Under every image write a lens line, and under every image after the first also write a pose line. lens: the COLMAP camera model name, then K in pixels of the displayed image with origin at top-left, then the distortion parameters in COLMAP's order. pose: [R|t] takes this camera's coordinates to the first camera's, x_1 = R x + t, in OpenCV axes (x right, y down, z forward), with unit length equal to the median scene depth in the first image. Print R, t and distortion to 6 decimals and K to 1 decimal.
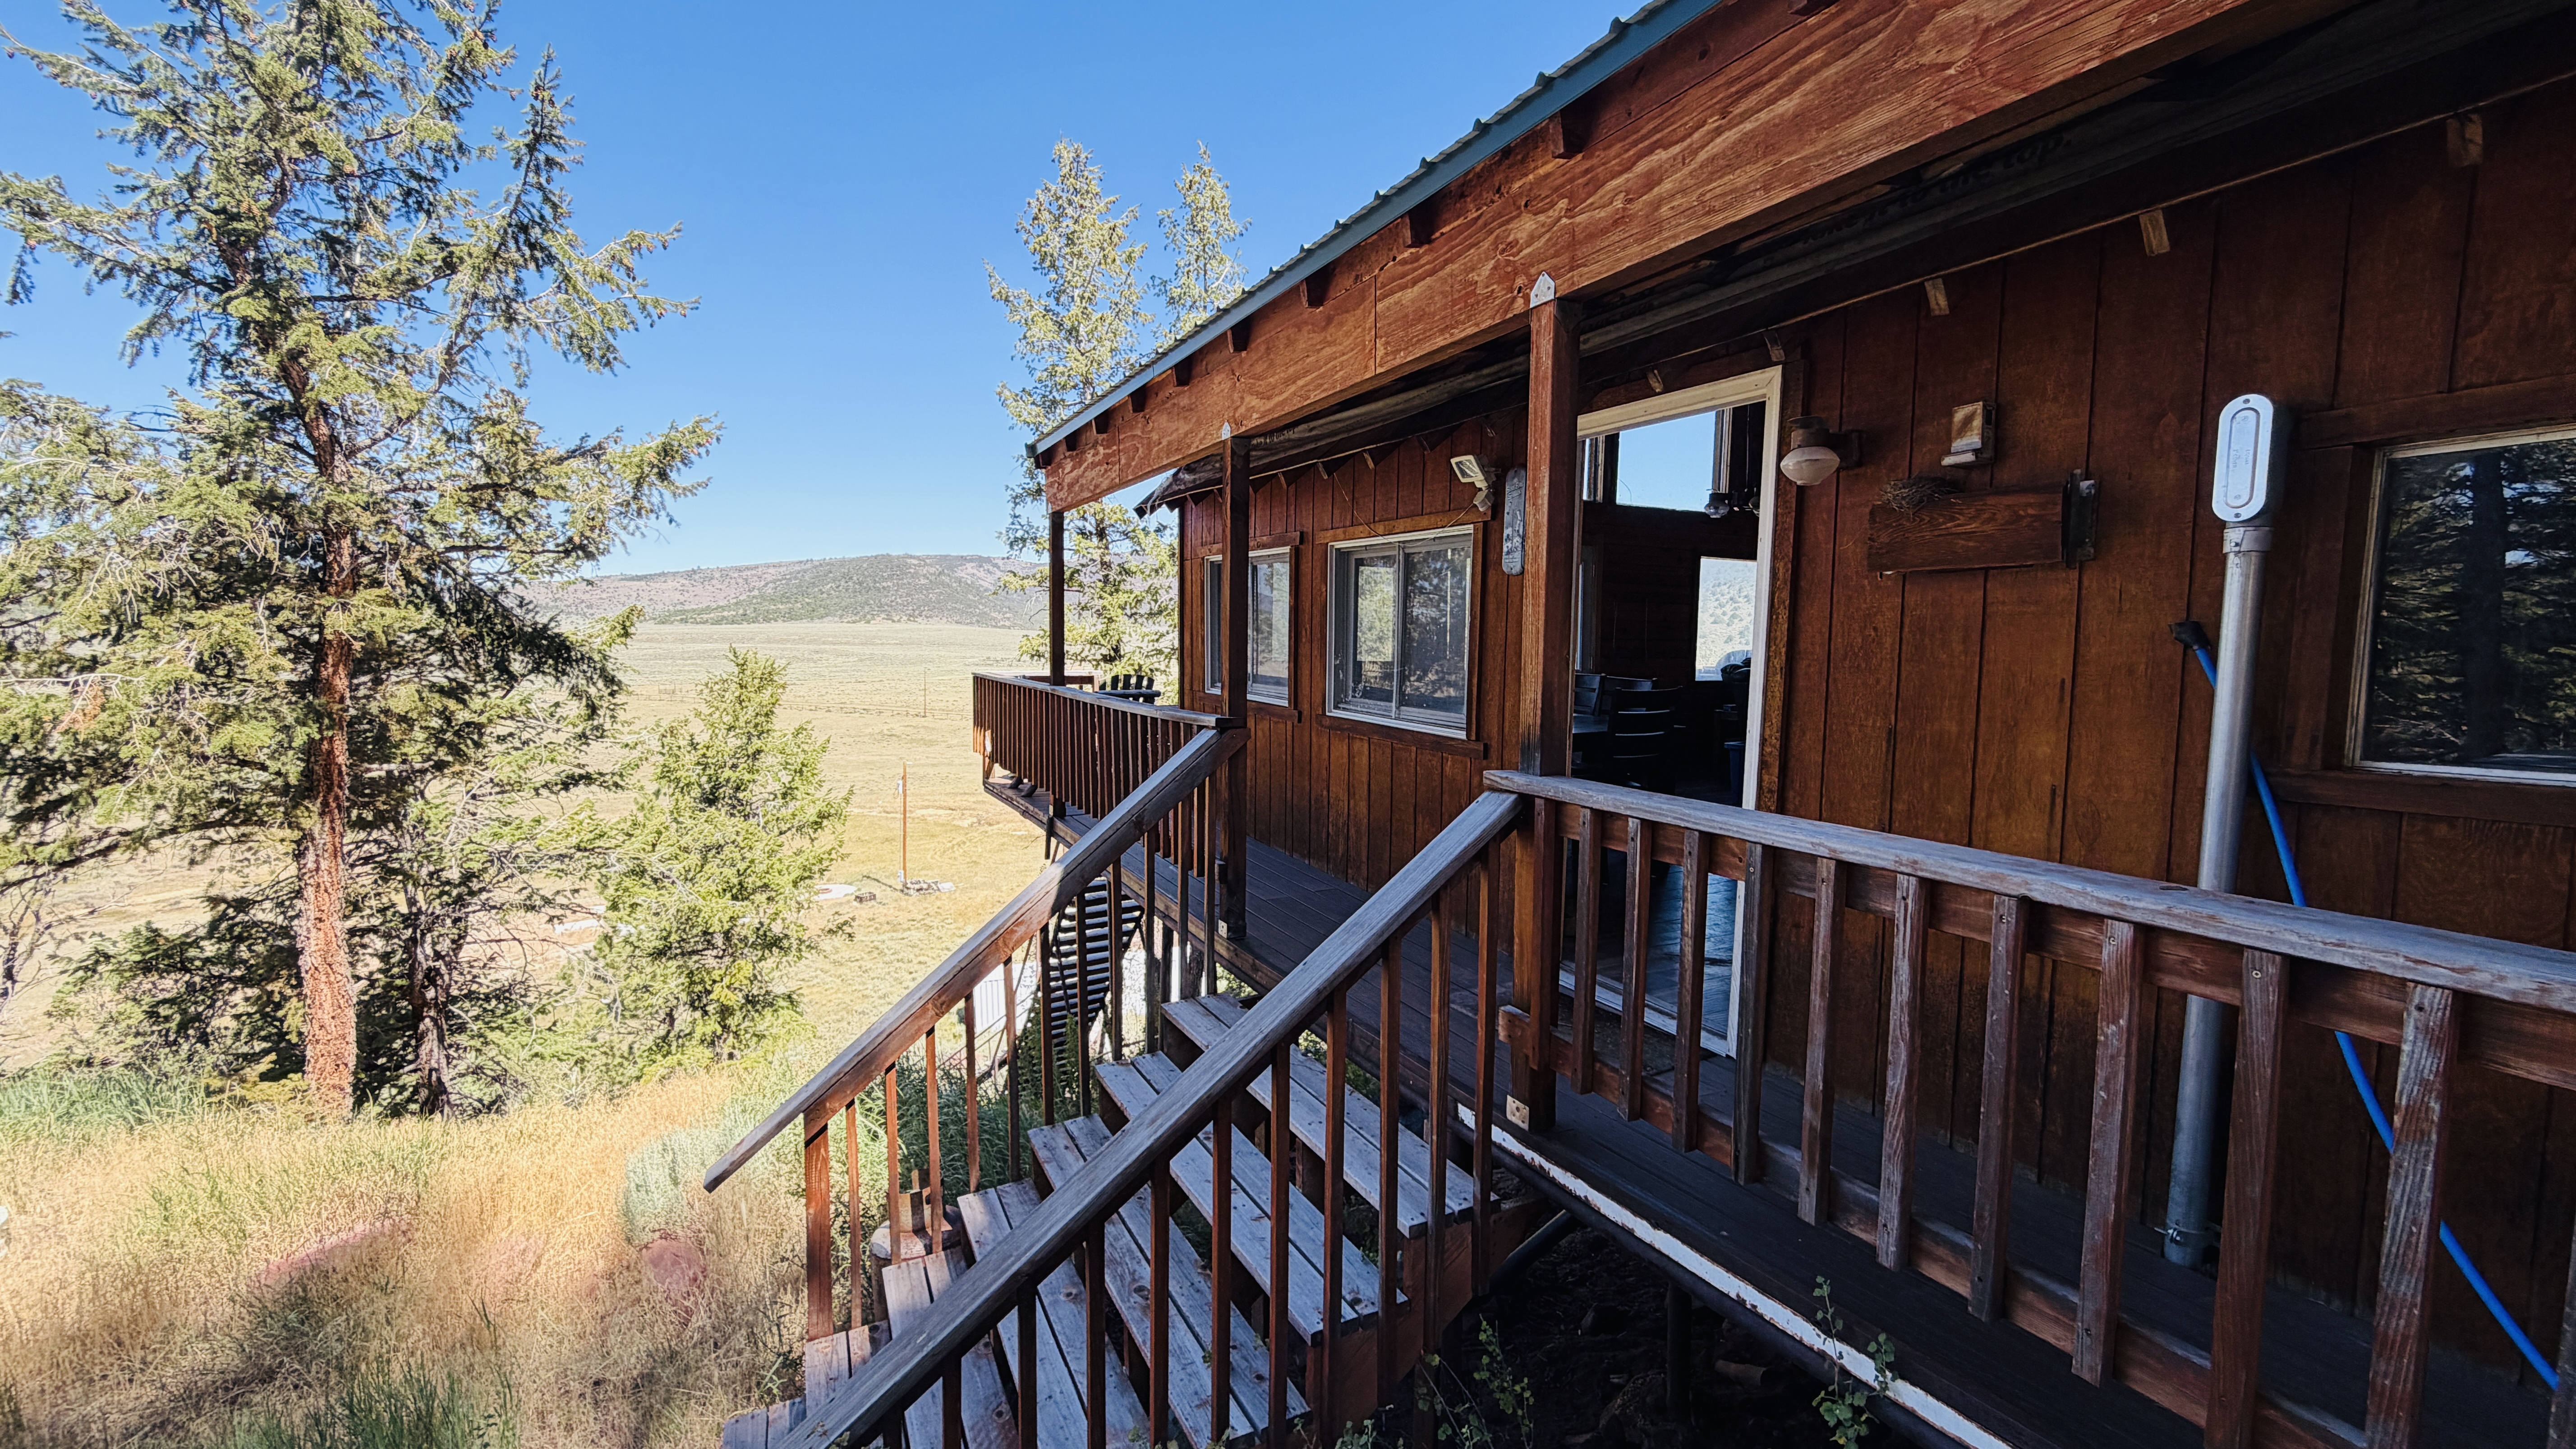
lens RADIAL K [[1024.3, 0, 1288.0], [0, 1024.3, 724.5], [0, 0, 1]] dist [0.001231, 0.000042]
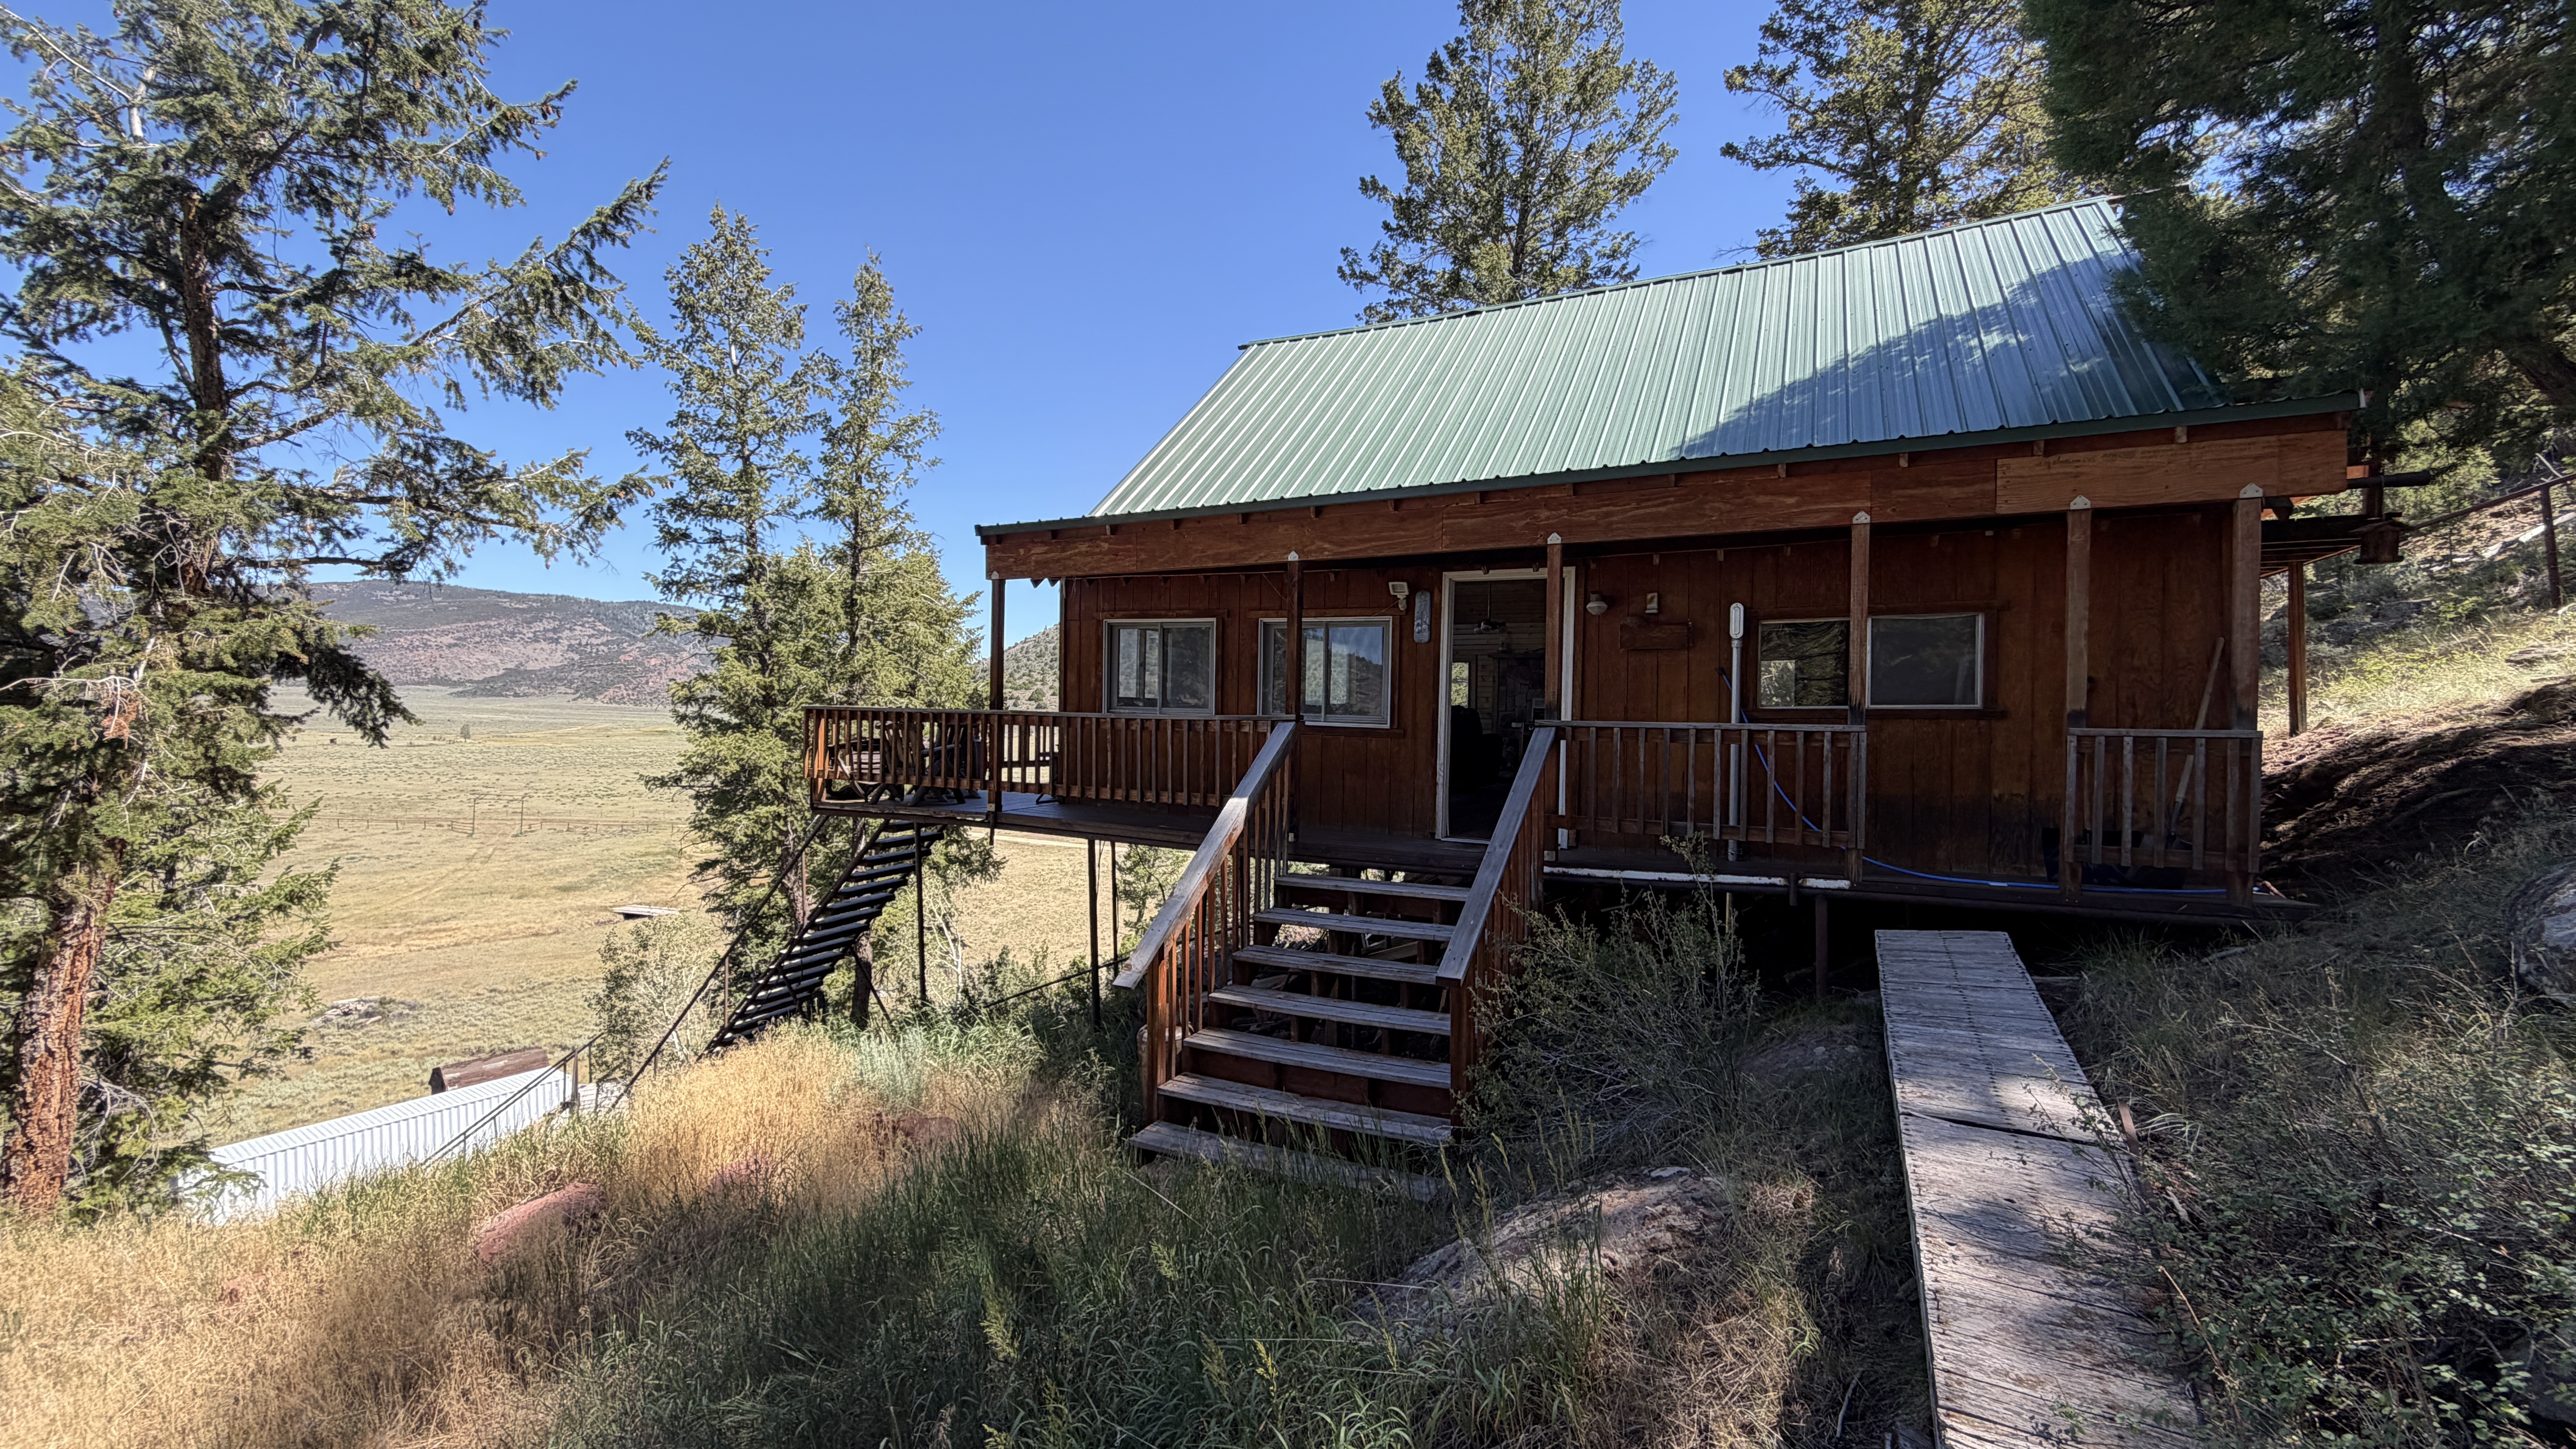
lens RADIAL K [[1010.8, 0, 1288.0], [0, 1010.8, 724.5], [0, 0, 1]] dist [0.002765, 0.000172]
pose [[0.812575, 0.001594, 0.582855, -1.139495], [0.038759, 0.997635, -0.056763, 0.113401], [-0.581567, 0.068715, 0.810591, -0.433274]]
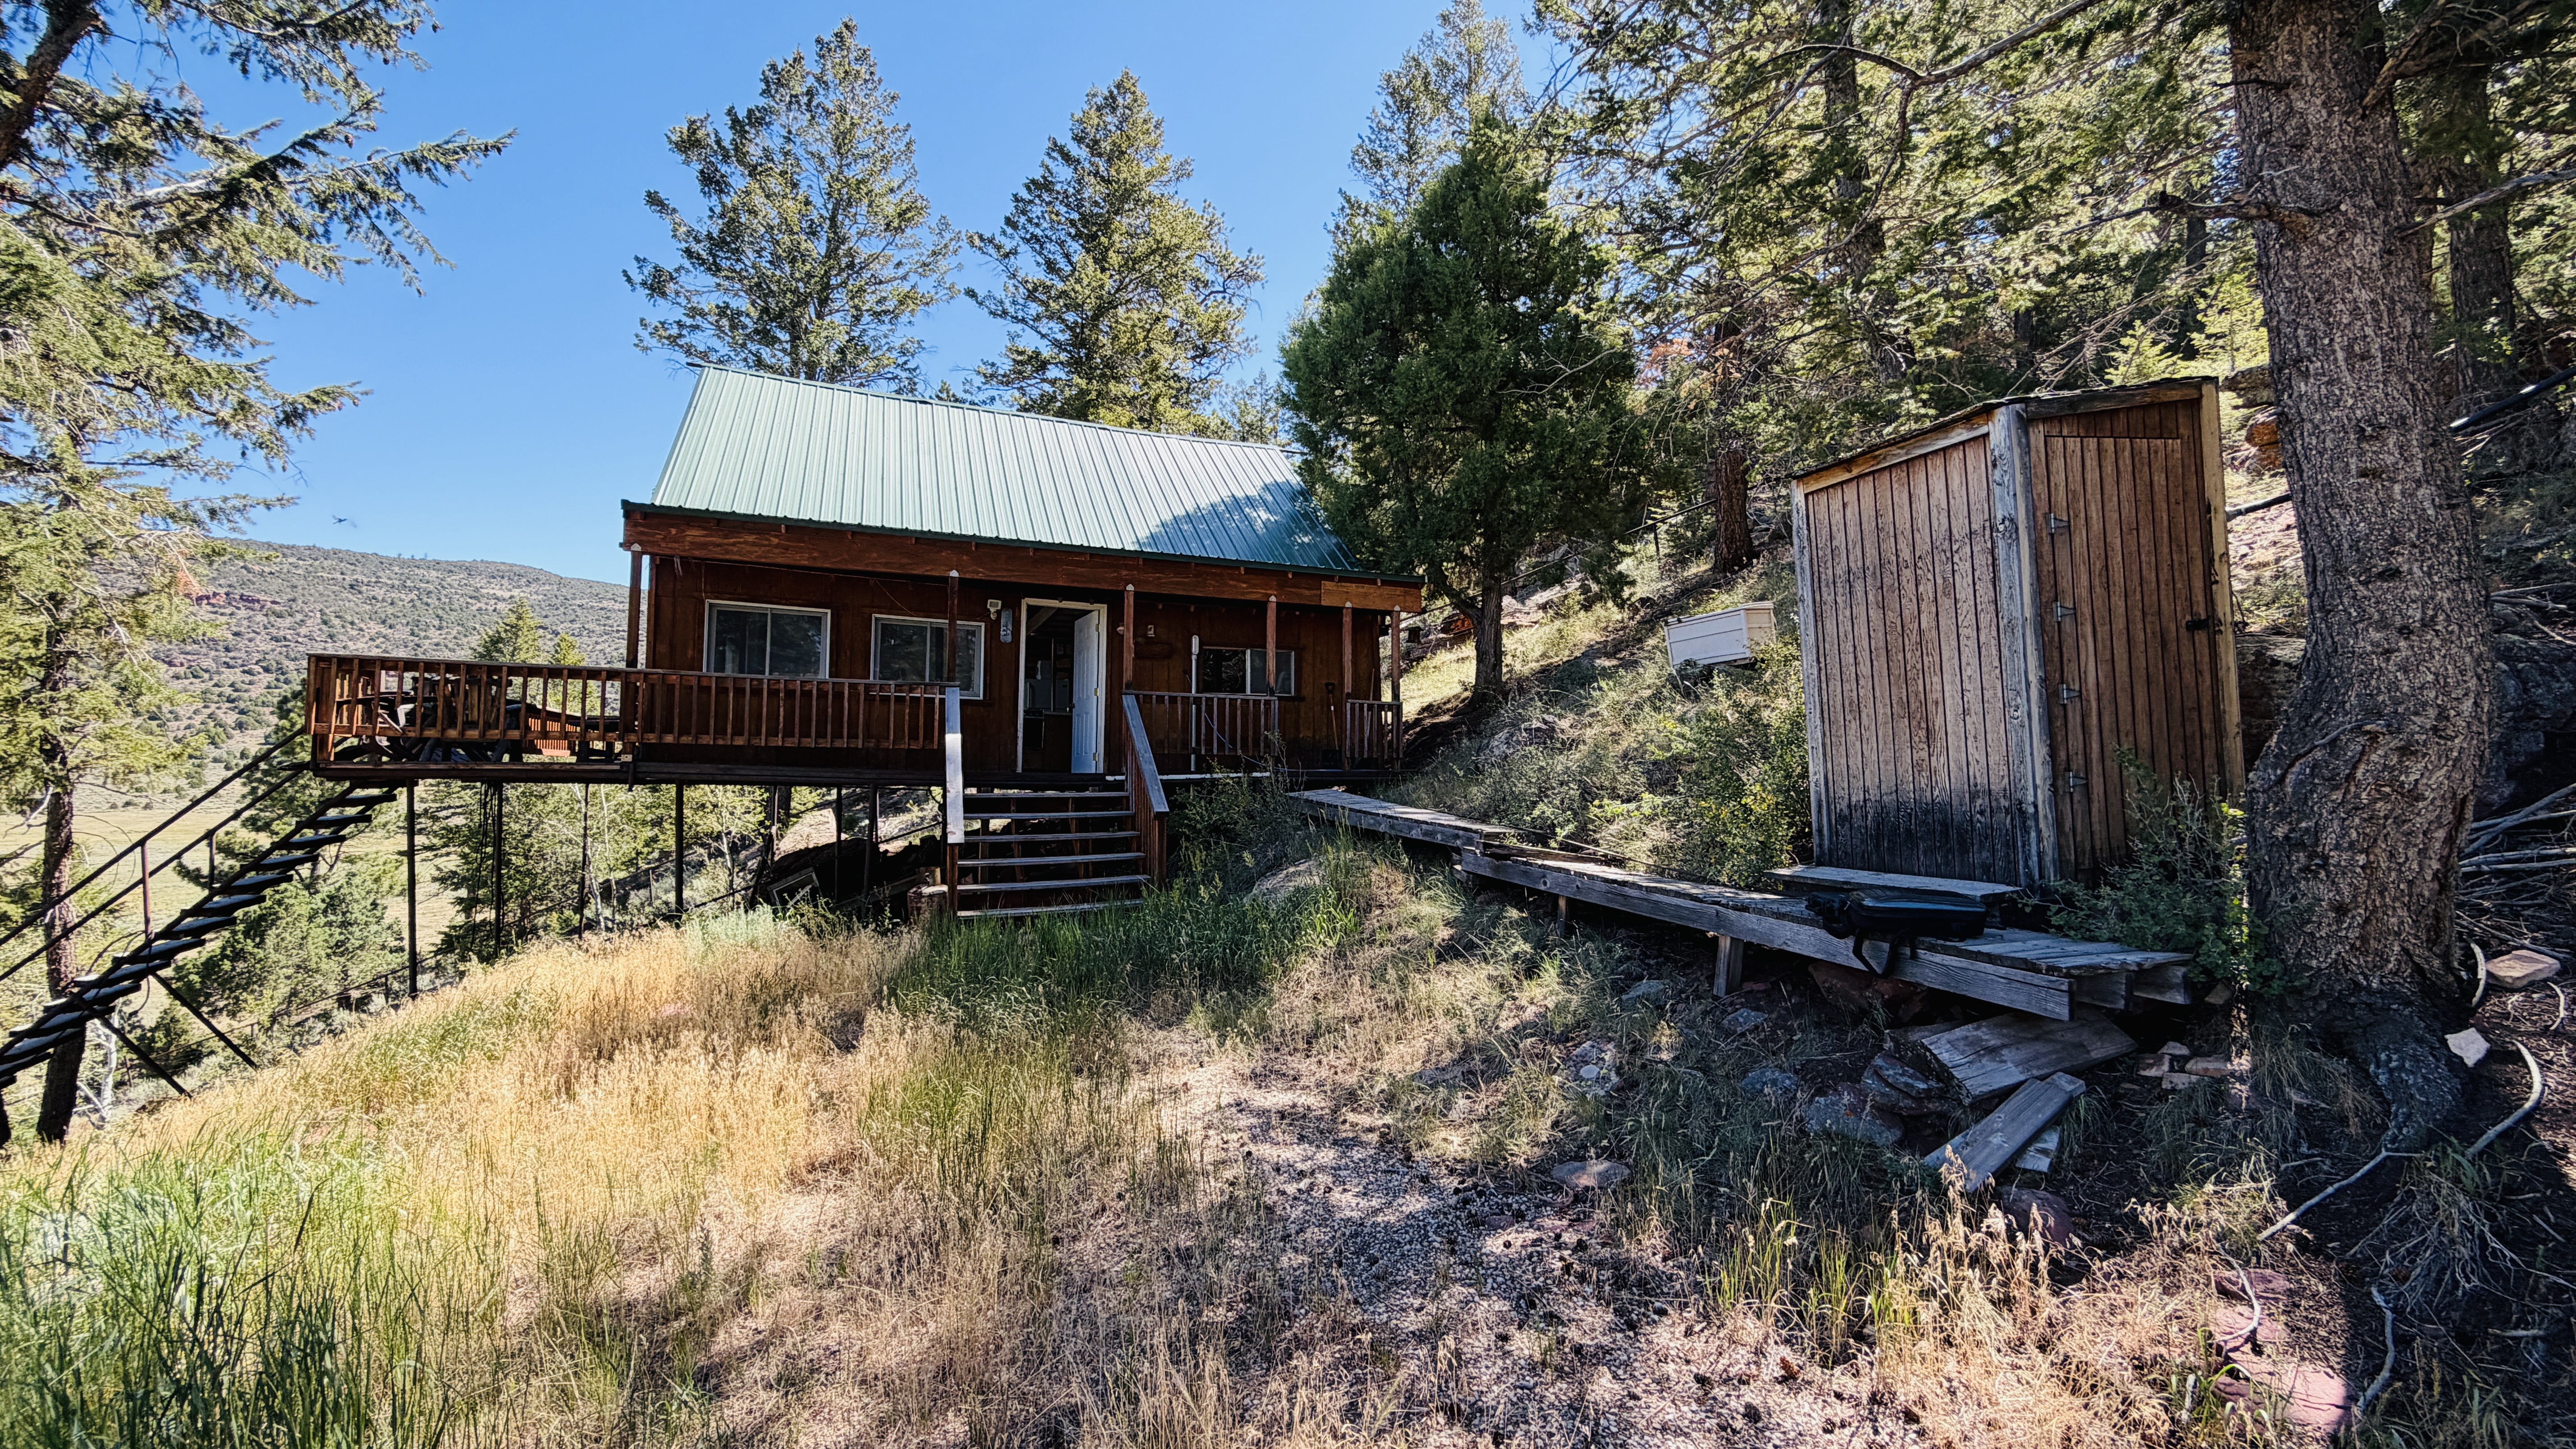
lens RADIAL K [[1024.3, 0, 1288.0], [0, 1024.3, 724.5], [0, 0, 1]] dist [0.001231, 0.000042]
pose [[0.080979, 0.057688, 0.995045, -2.643985], [0.080332, 0.994698, -0.064205, 0.342360], [-0.993473, 0.085134, 0.075916, -0.012407]]
